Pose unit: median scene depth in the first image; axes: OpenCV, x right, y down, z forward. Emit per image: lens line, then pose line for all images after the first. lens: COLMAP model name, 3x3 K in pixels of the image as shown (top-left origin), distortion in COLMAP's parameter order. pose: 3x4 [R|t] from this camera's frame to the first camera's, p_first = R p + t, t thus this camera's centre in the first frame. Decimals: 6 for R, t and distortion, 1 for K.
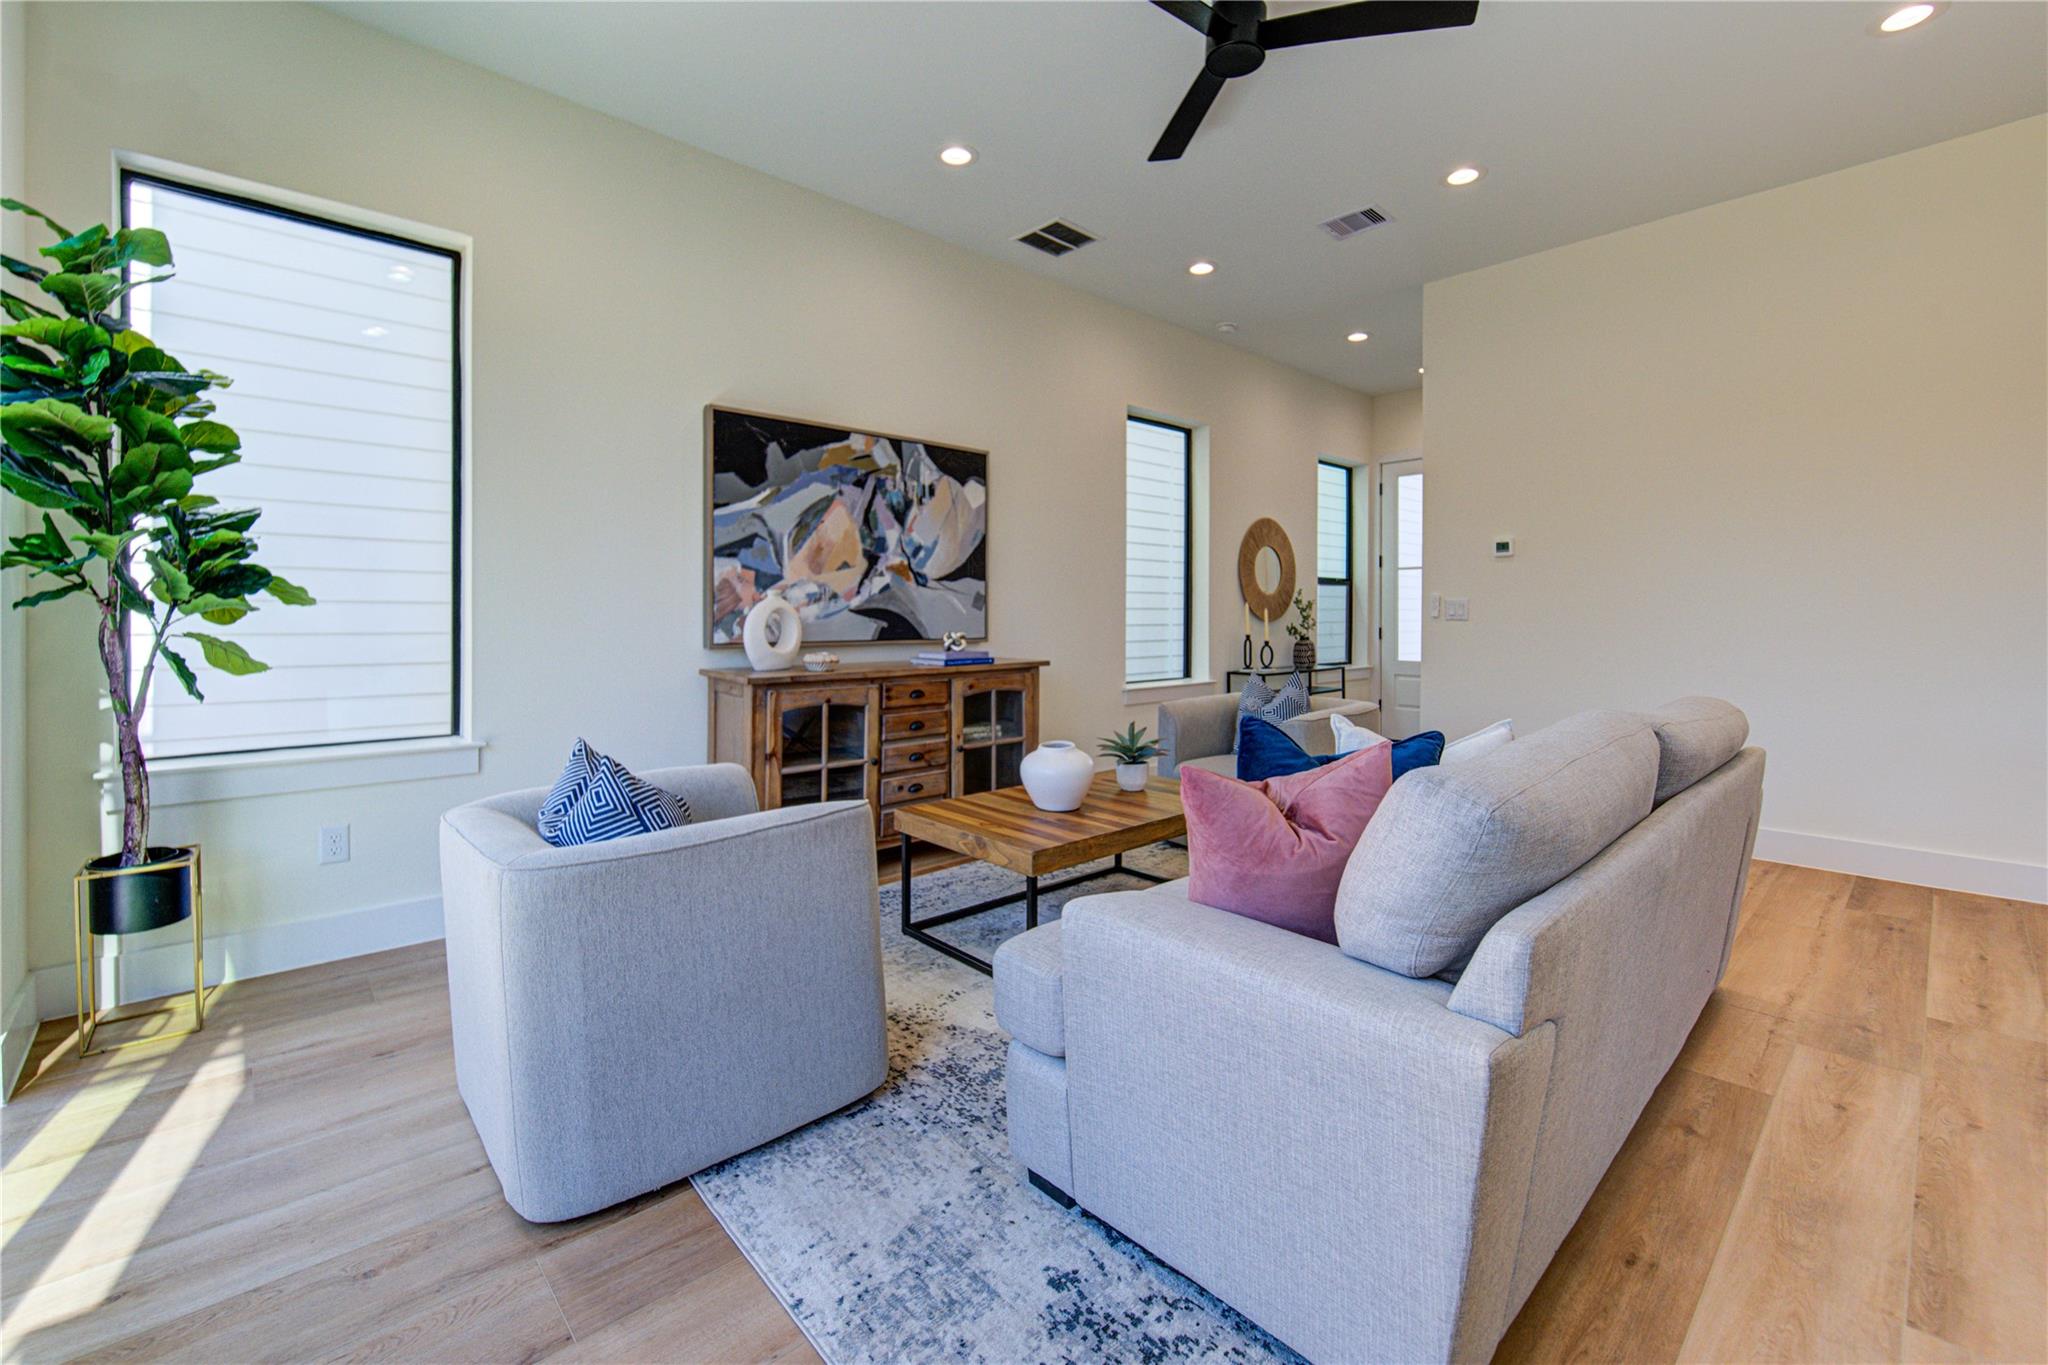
lens RADIAL K [[853.9, 0, 1009.2], [0, 853.9, 620.2], [0, 0, 1]] dist [-0.000587, -0.000158]
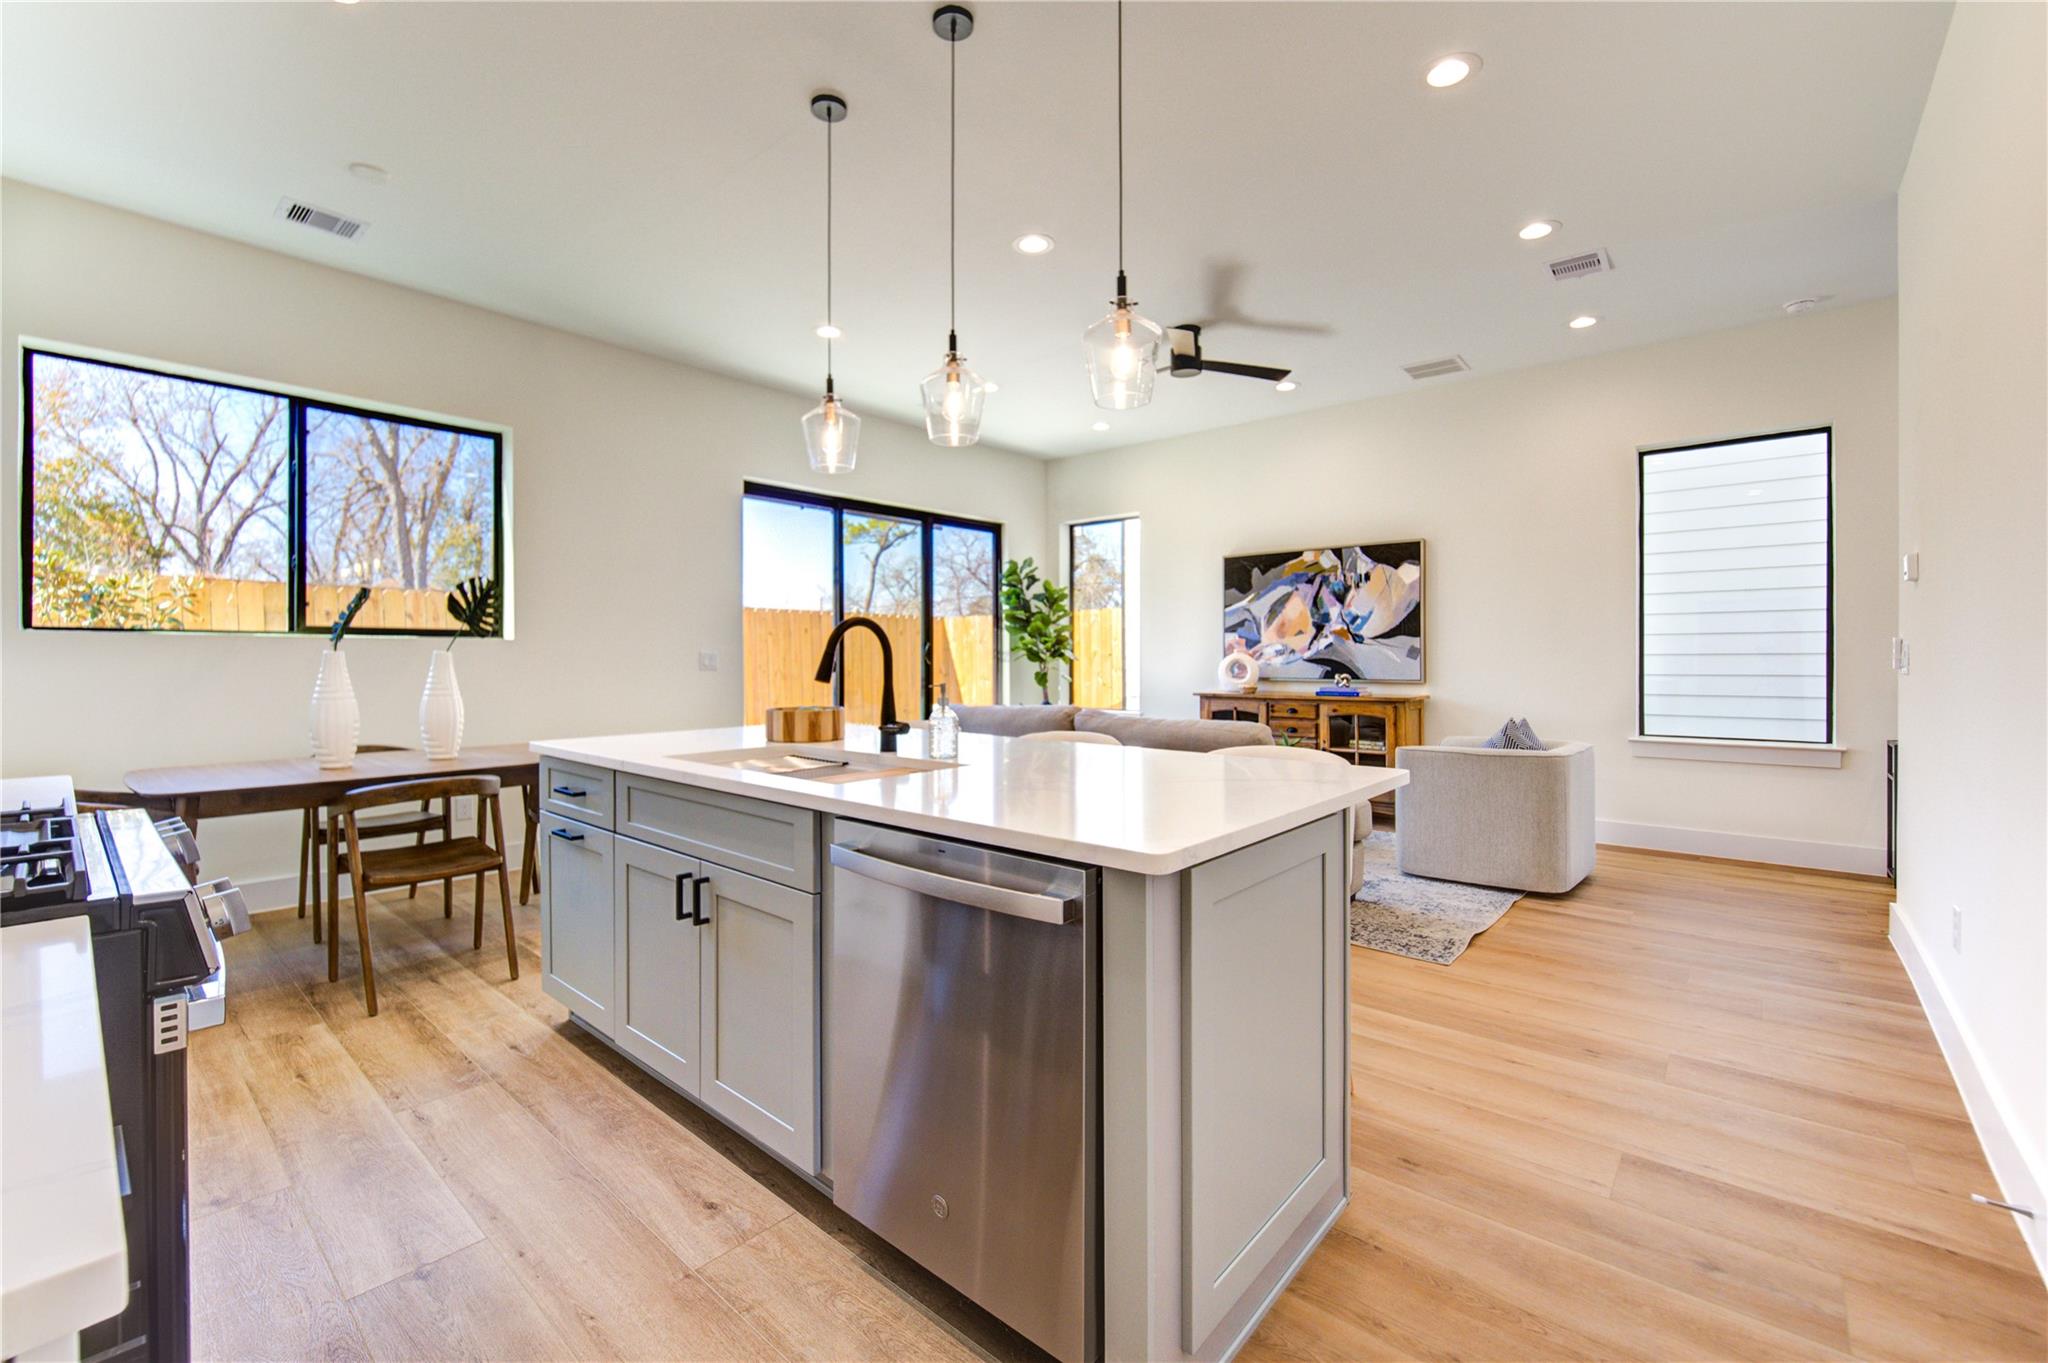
lens RADIAL K [[839.0, 0, 999.9], [0, 839.0, 661.0], [0, 0, 1]] dist [-0.012949, -0.000254]
pose [[0.106959, 0.001714, -0.994262, 1.337711], [-0.005683, 0.999983, 0.001113, -0.007383], [0.994247, 0.005531, 0.106967, 0.245452]]
